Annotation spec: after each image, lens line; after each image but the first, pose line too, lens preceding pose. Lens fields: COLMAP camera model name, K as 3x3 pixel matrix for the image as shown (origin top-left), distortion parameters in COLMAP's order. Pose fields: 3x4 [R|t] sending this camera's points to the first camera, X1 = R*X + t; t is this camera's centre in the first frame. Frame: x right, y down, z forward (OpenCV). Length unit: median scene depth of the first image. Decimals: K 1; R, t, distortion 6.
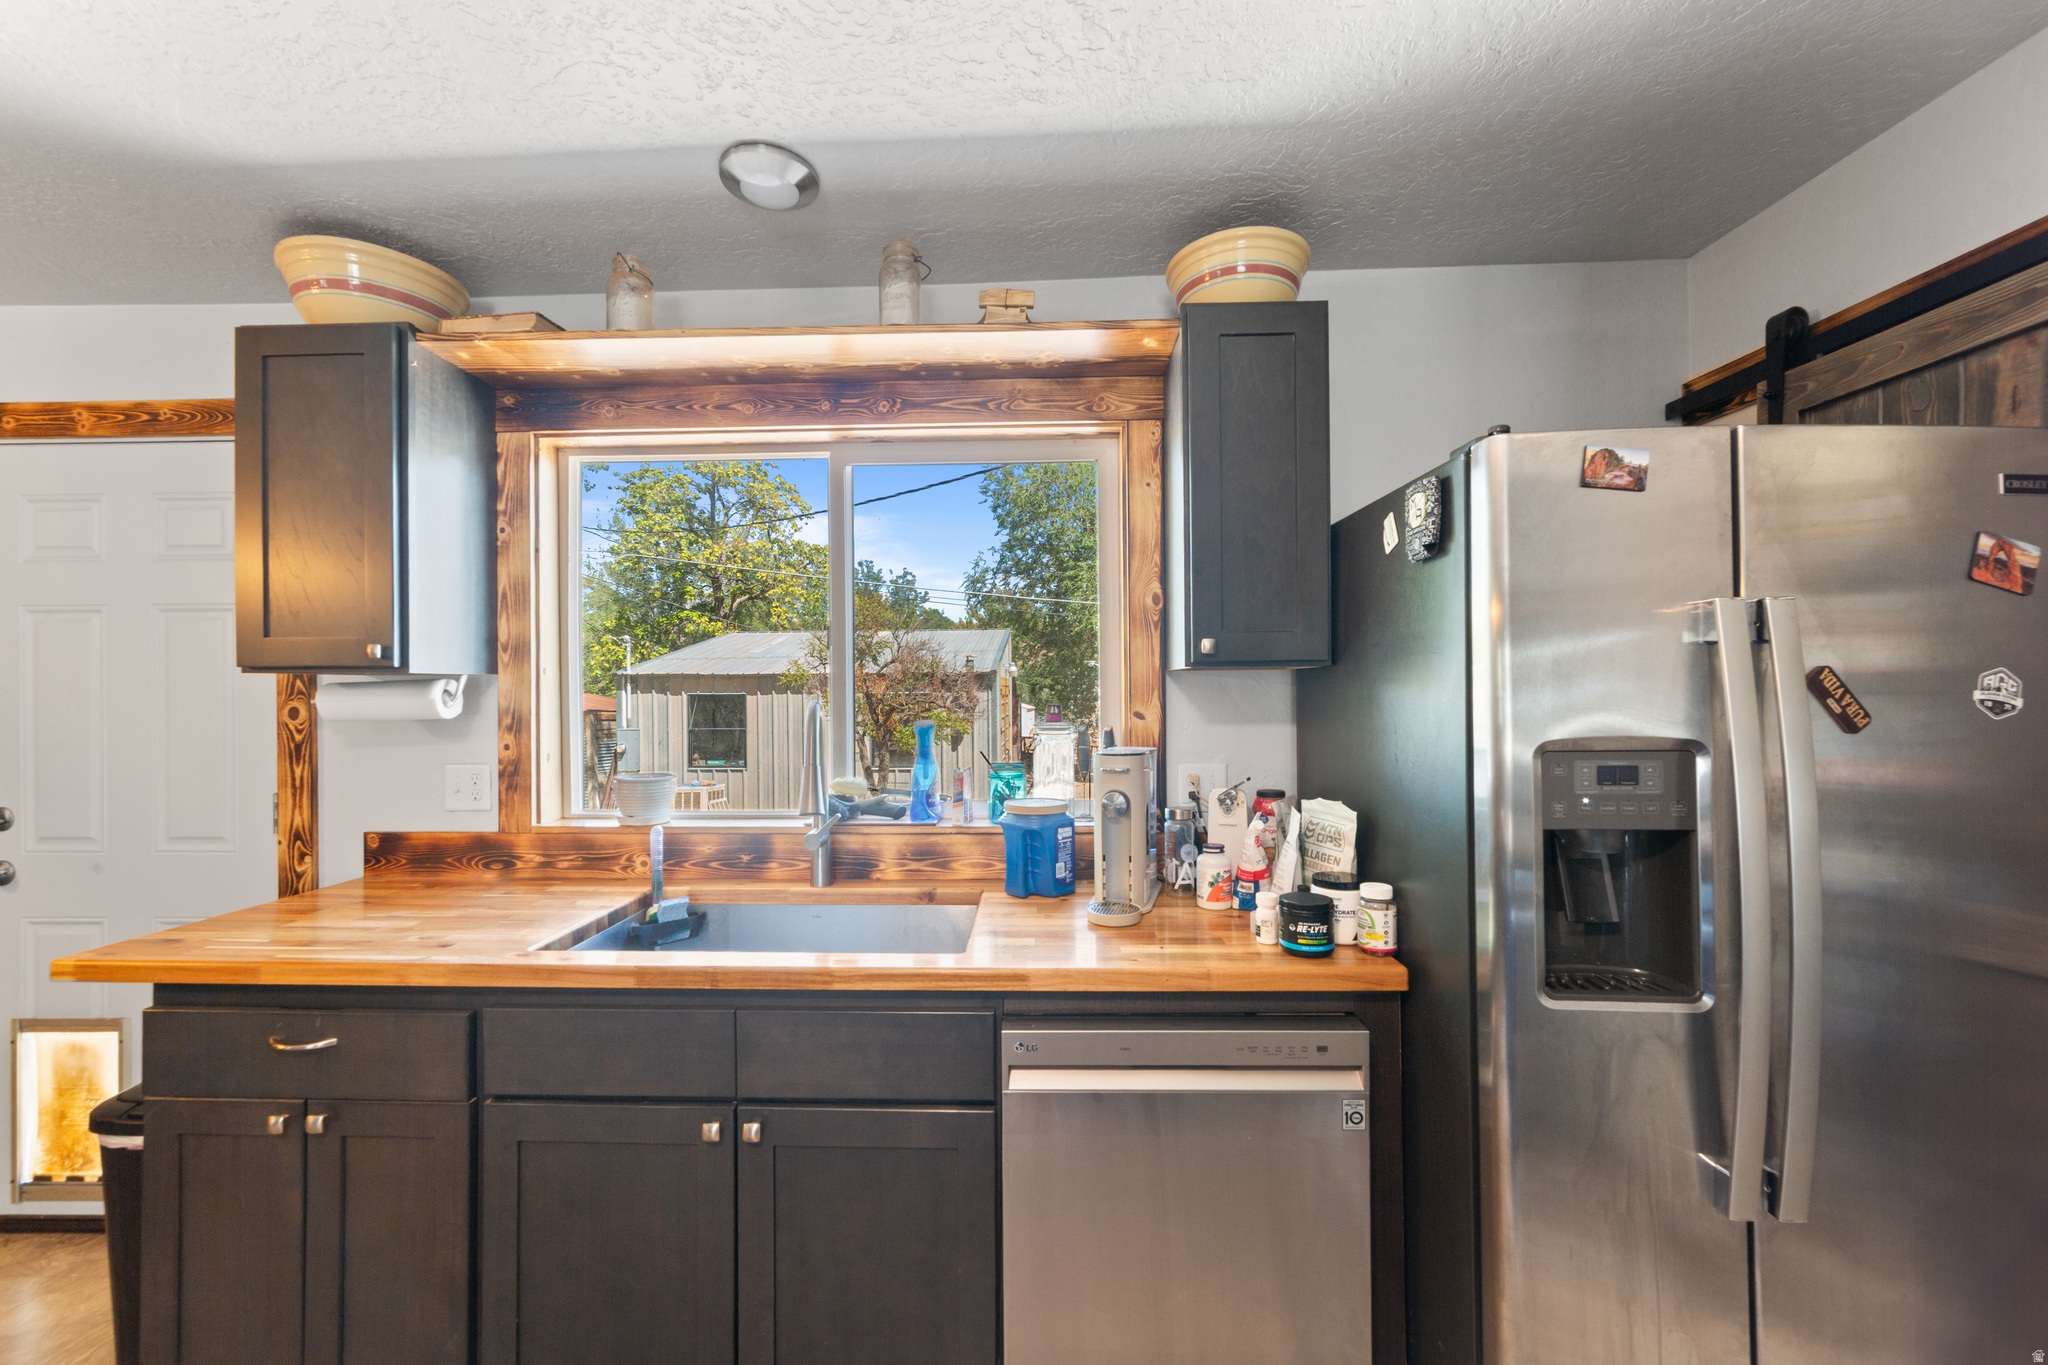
lens RADIAL K [[790.6, 0, 1029.6], [0, 790.6, 690.8], [0, 0, 1]] dist [-0.000118, 0.000148]
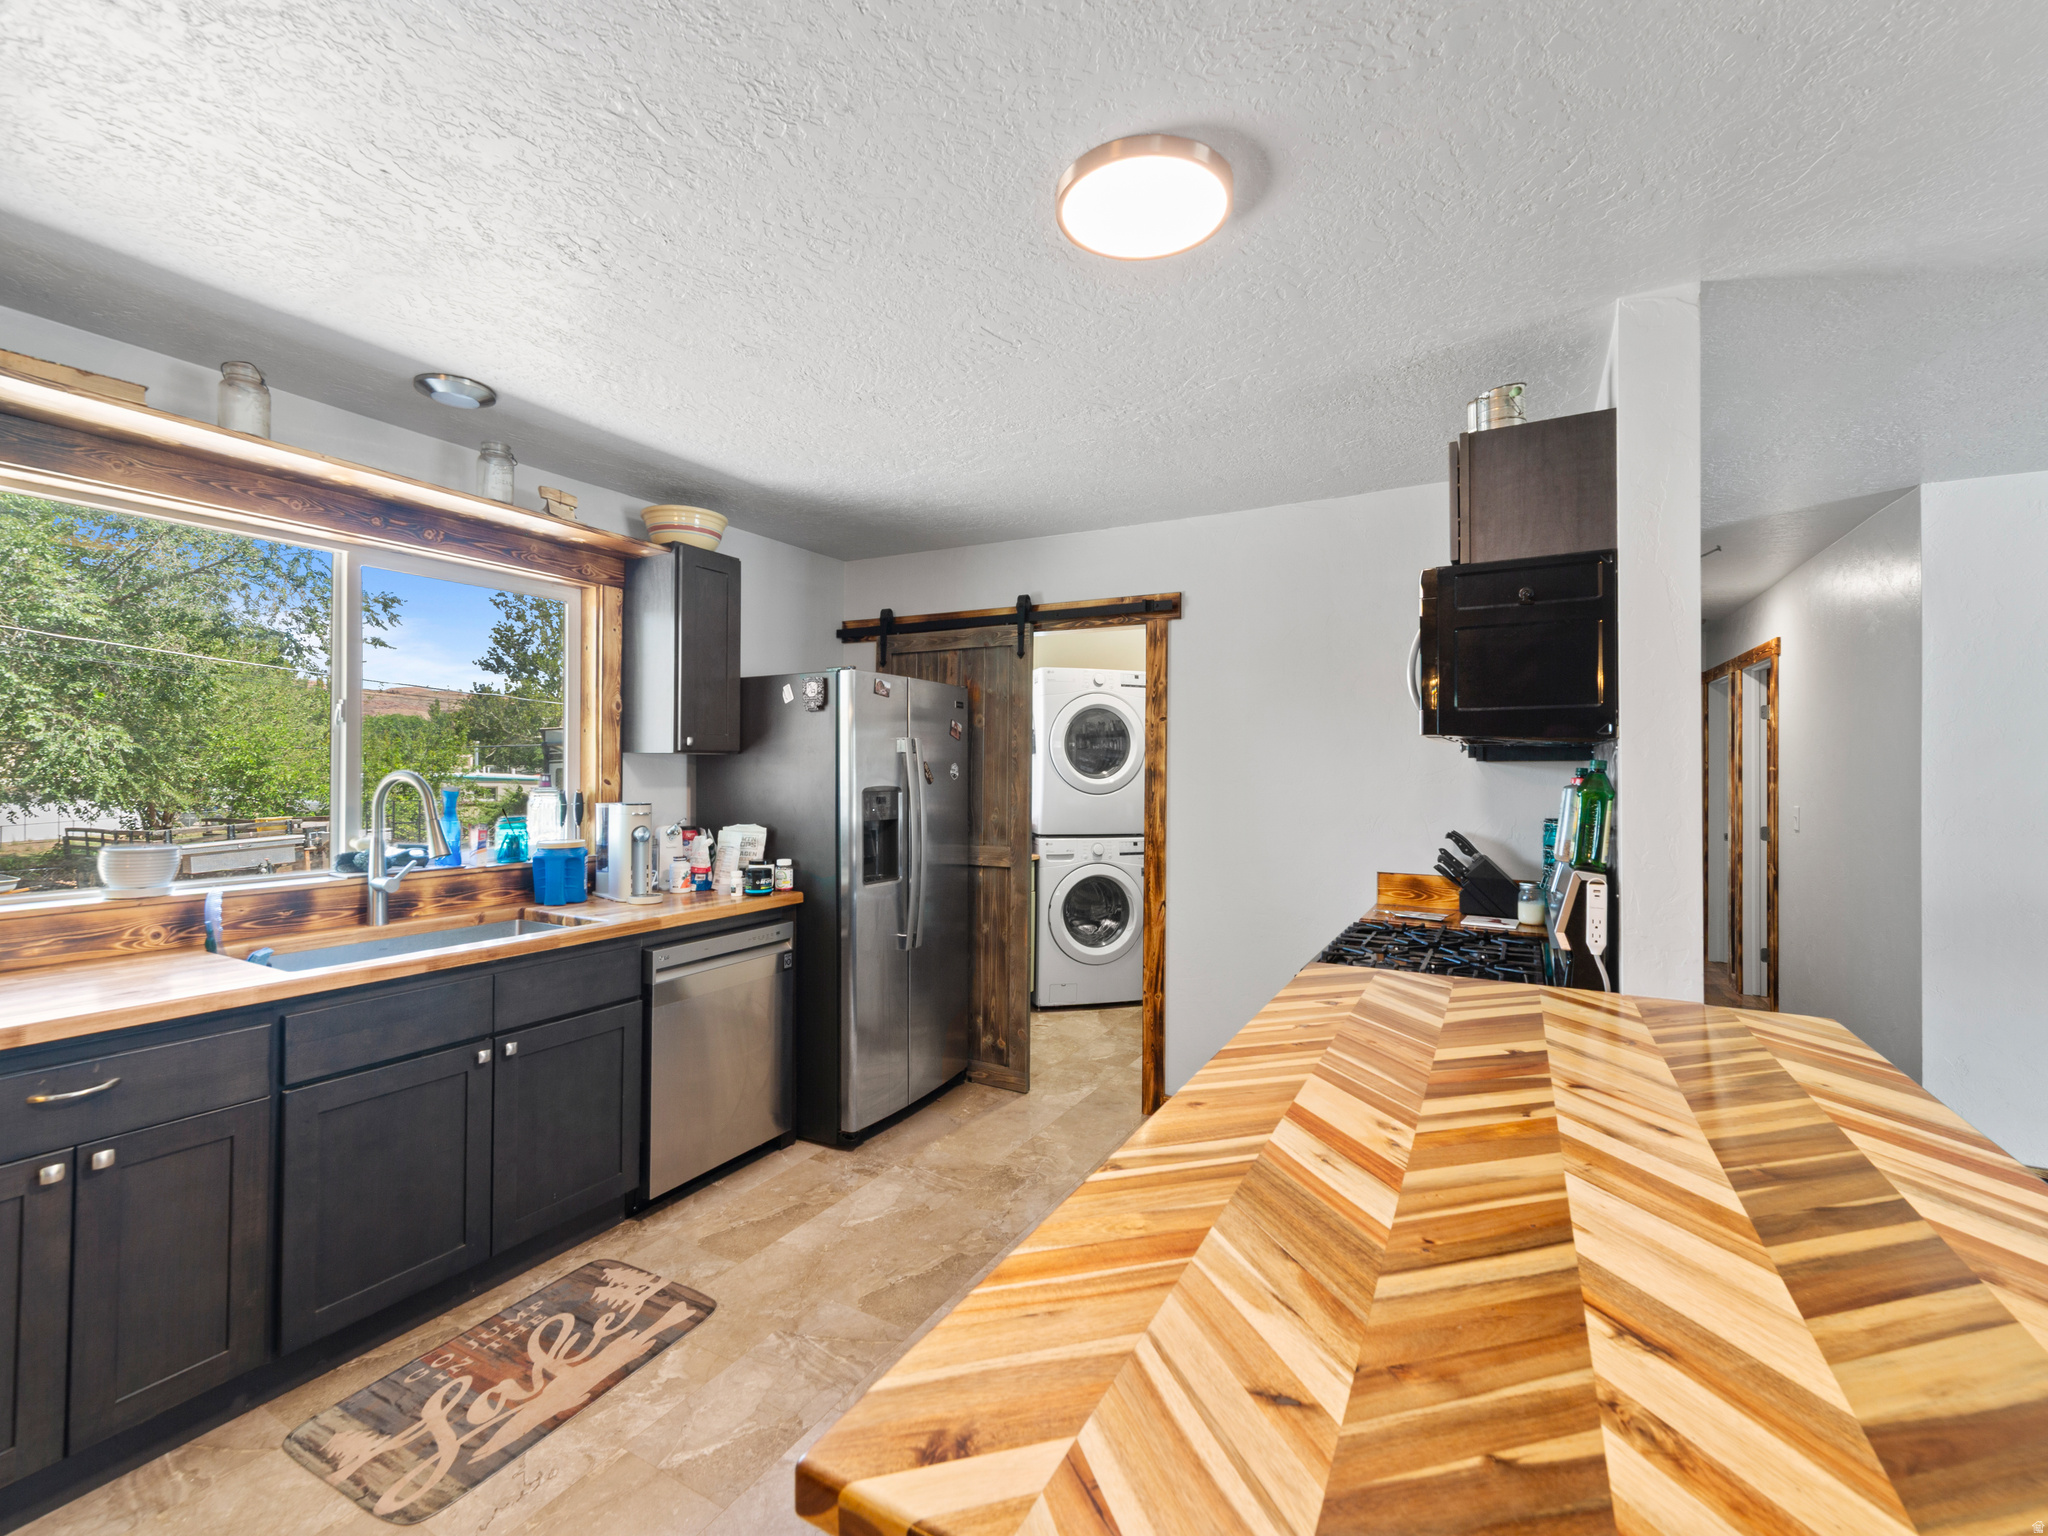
lens RADIAL K [[895.4, 0, 1019.8], [0, 895.4, 778.6], [0, 0, 1]] dist [0.000107, -0.000021]
pose [[0.454855, -0.000328, 0.890566, -1.276021], [-0.012623, 0.999897, 0.006816, 0.003356], [-0.890476, -0.014342, 0.454804, -0.593329]]
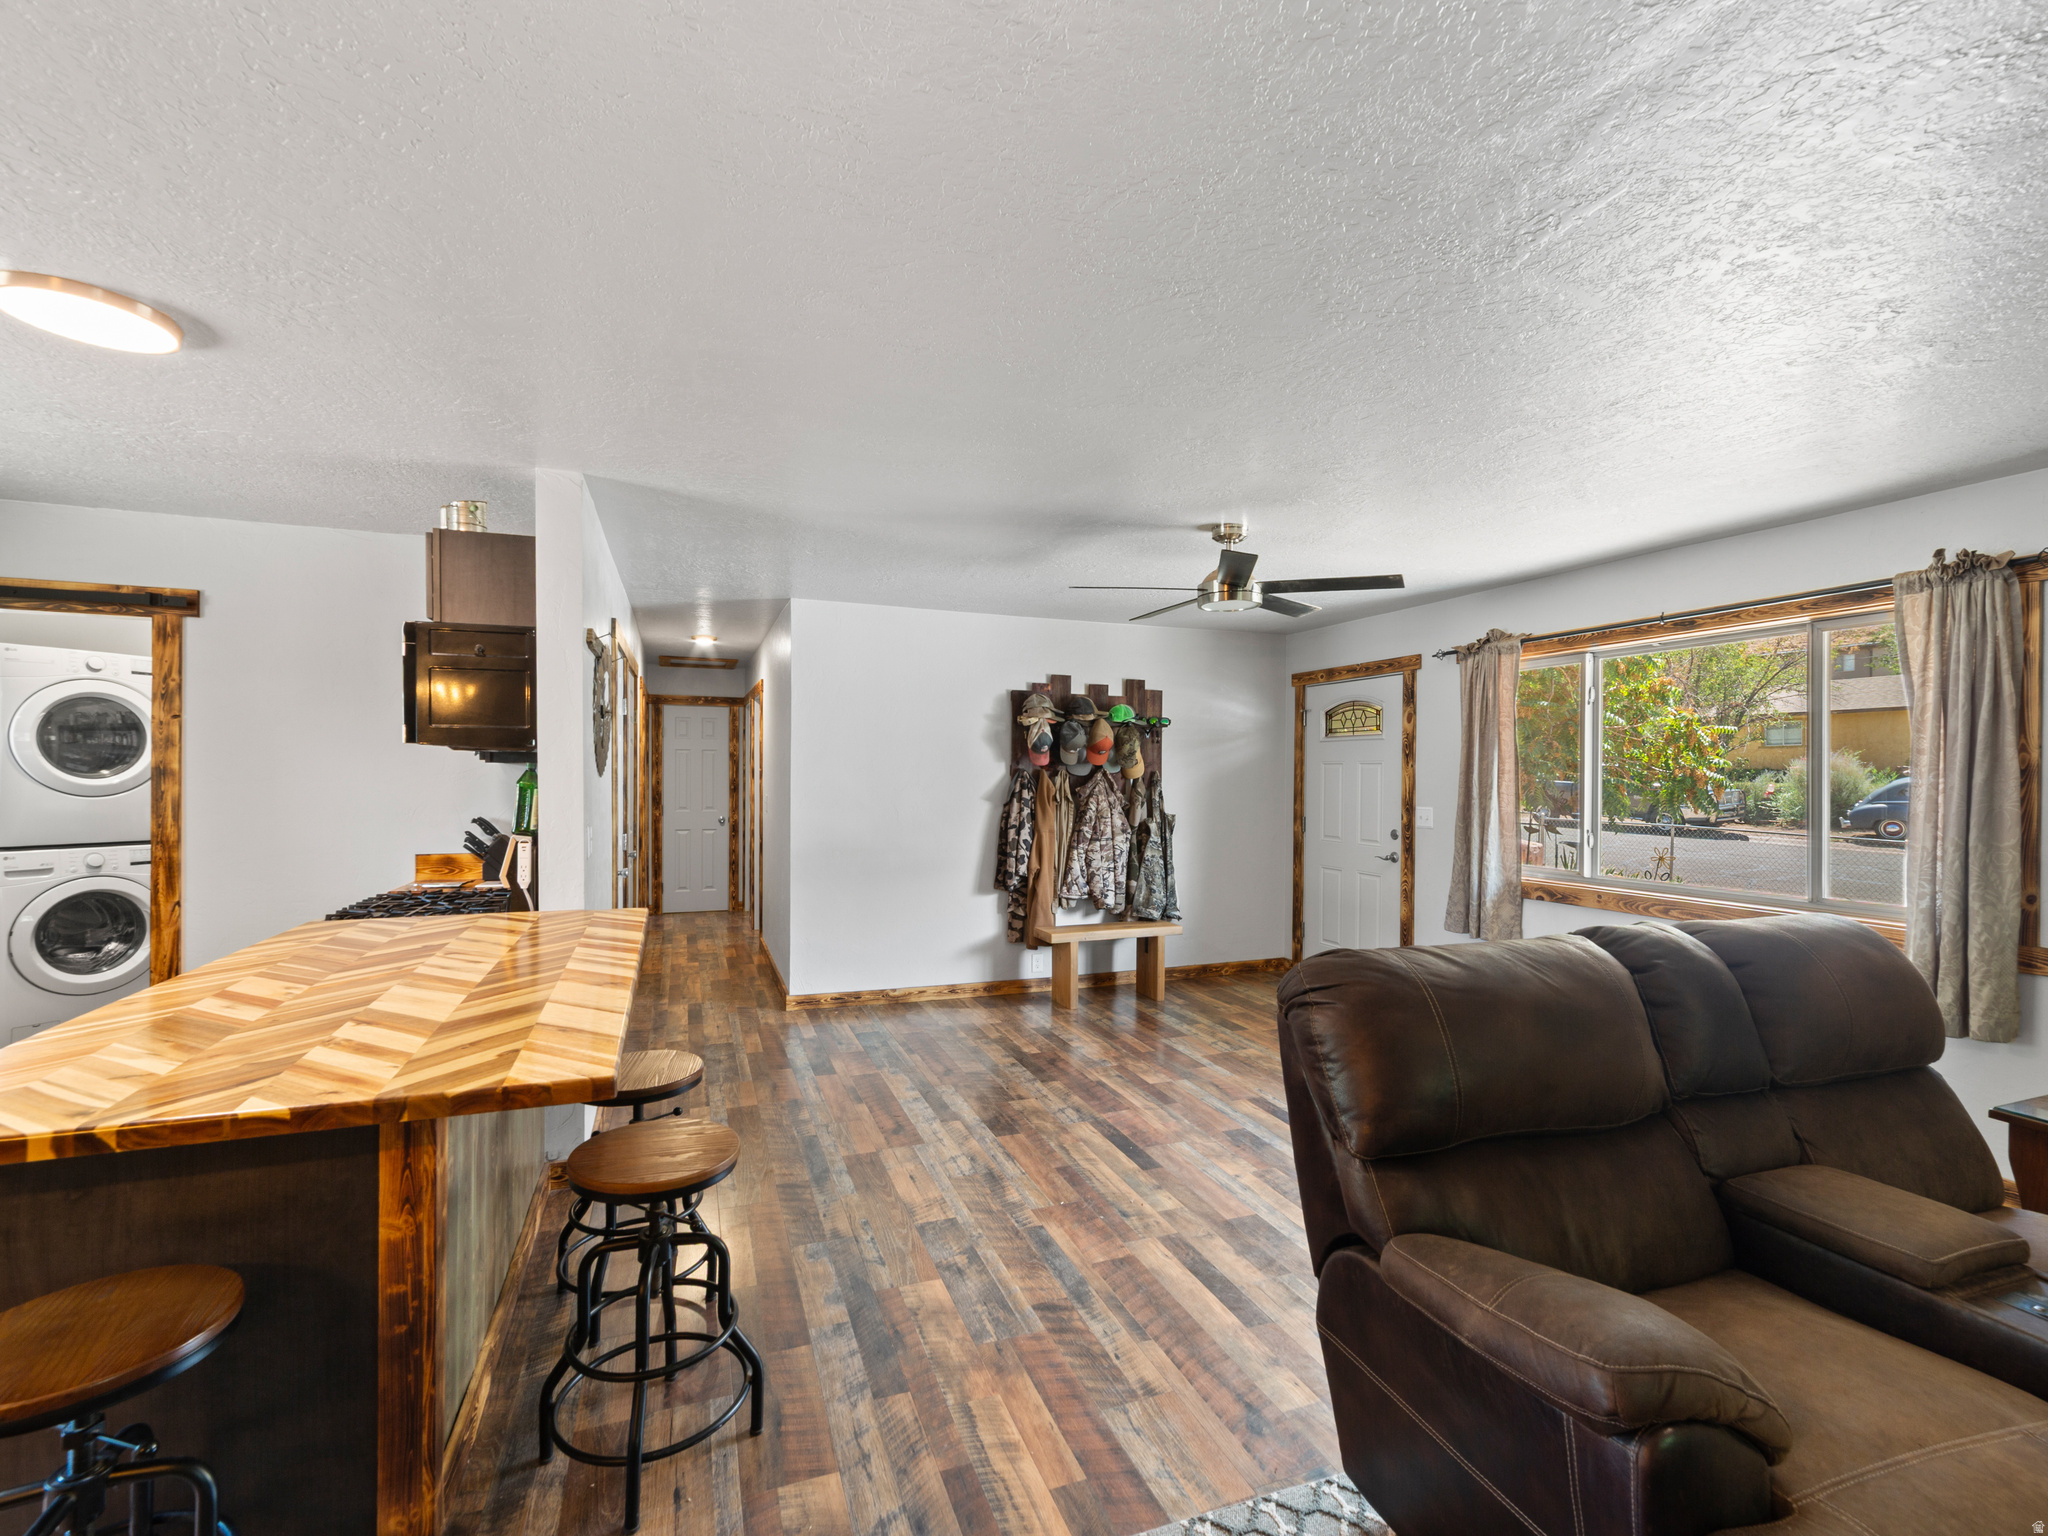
lens RADIAL K [[895.4, 0, 1019.8], [0, 895.4, 778.6], [0, 0, 1]] dist [0.000107, -0.000021]
pose [[-0.384140, 0.000175, 0.923275, -2.199245], [-0.008645, 0.999955, -0.003786, 0.009605], [-0.923234, -0.009436, -0.384121, -1.100861]]
